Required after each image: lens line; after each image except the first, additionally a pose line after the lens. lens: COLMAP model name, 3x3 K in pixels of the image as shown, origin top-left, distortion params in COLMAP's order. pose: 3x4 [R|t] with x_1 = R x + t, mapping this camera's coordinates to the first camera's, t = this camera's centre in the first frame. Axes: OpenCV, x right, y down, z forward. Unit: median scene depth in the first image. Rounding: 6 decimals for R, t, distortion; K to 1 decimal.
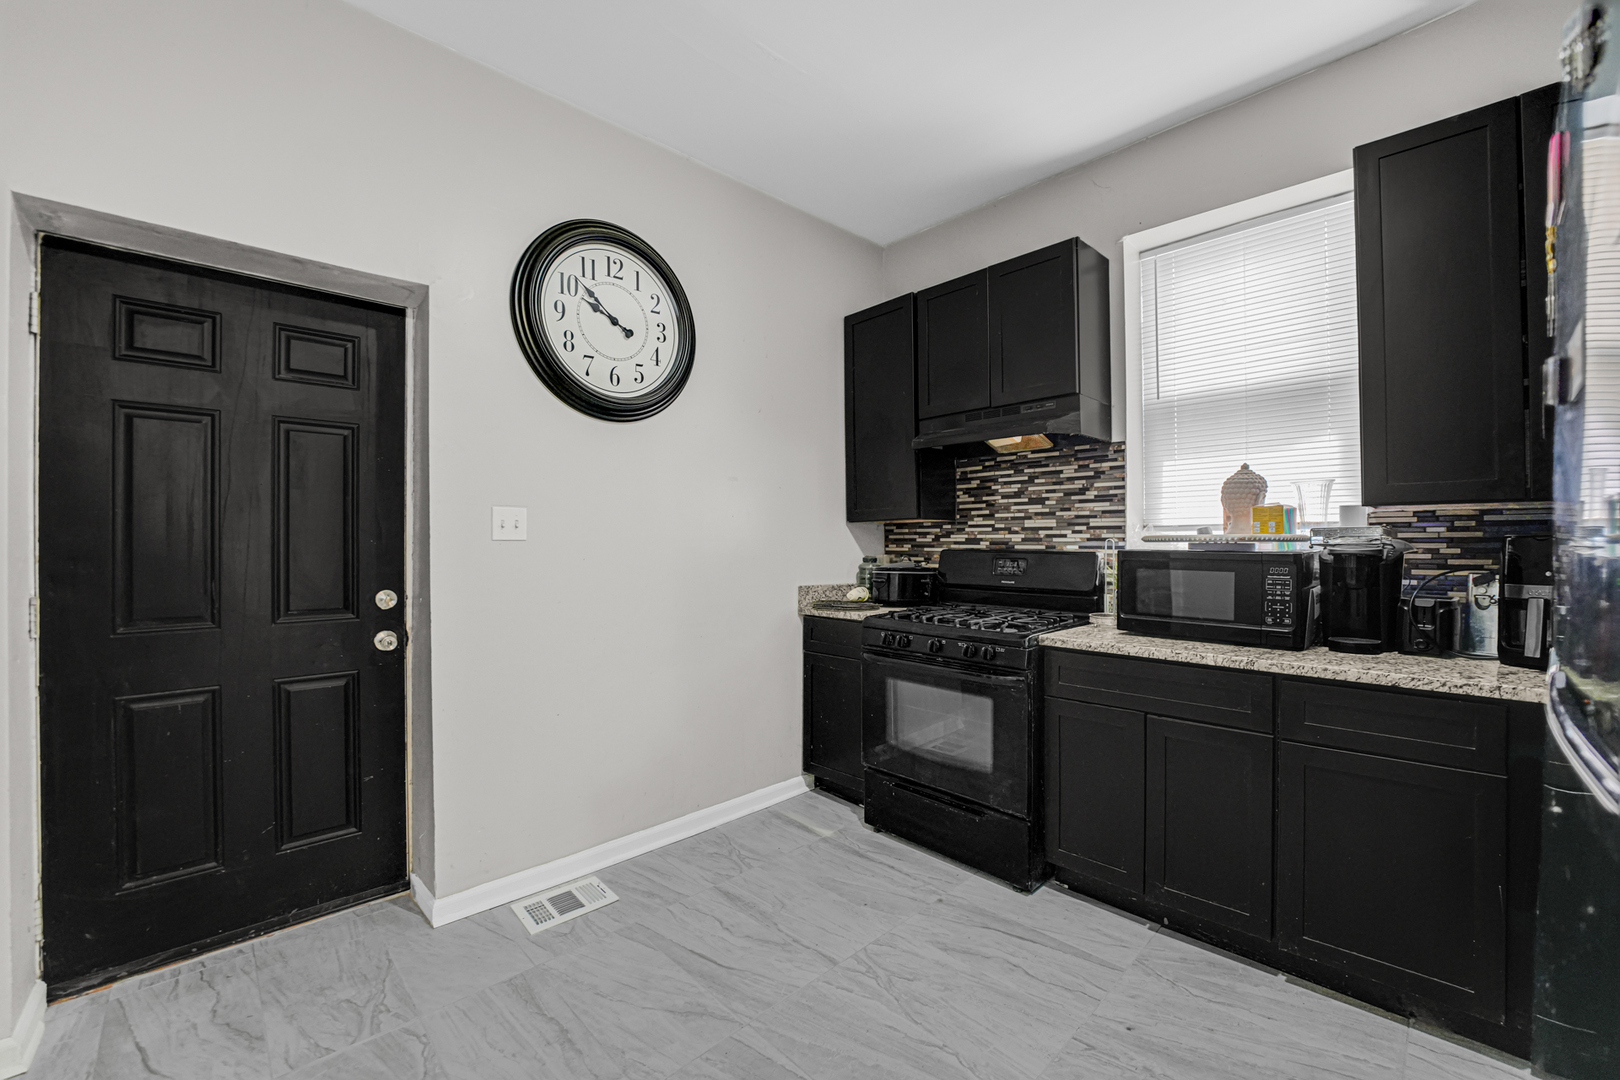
lens RADIAL K [[666.1, 0, 816.2], [0, 666.1, 540.1], [0, 0, 1]] dist [-0.009900, 0.000246]
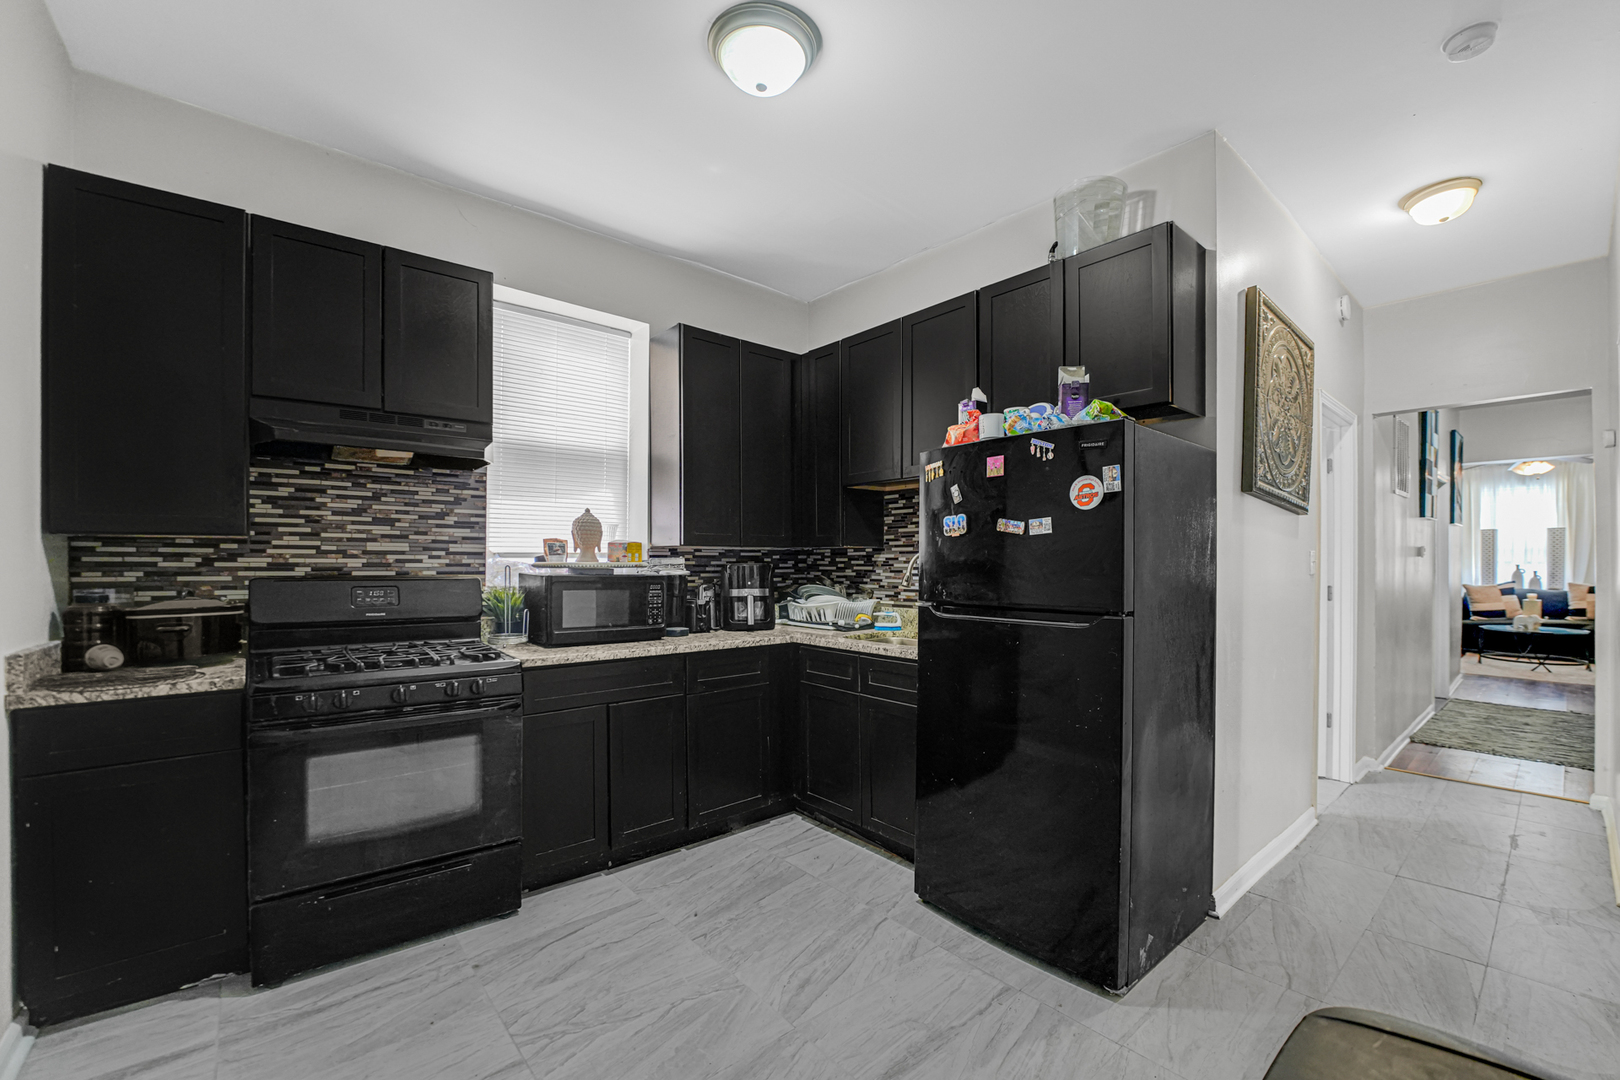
lens RADIAL K [[666.1, 0, 813.4], [0, 666.1, 557.4], [0, 0, 1]] dist [-0.009900, 0.000246]
pose [[0.073934, 0.012530, 0.997184, -0.518997], [-0.004197, 0.999916, -0.012253, -0.002234], [-0.997254, -0.003279, 0.073980, 0.365107]]
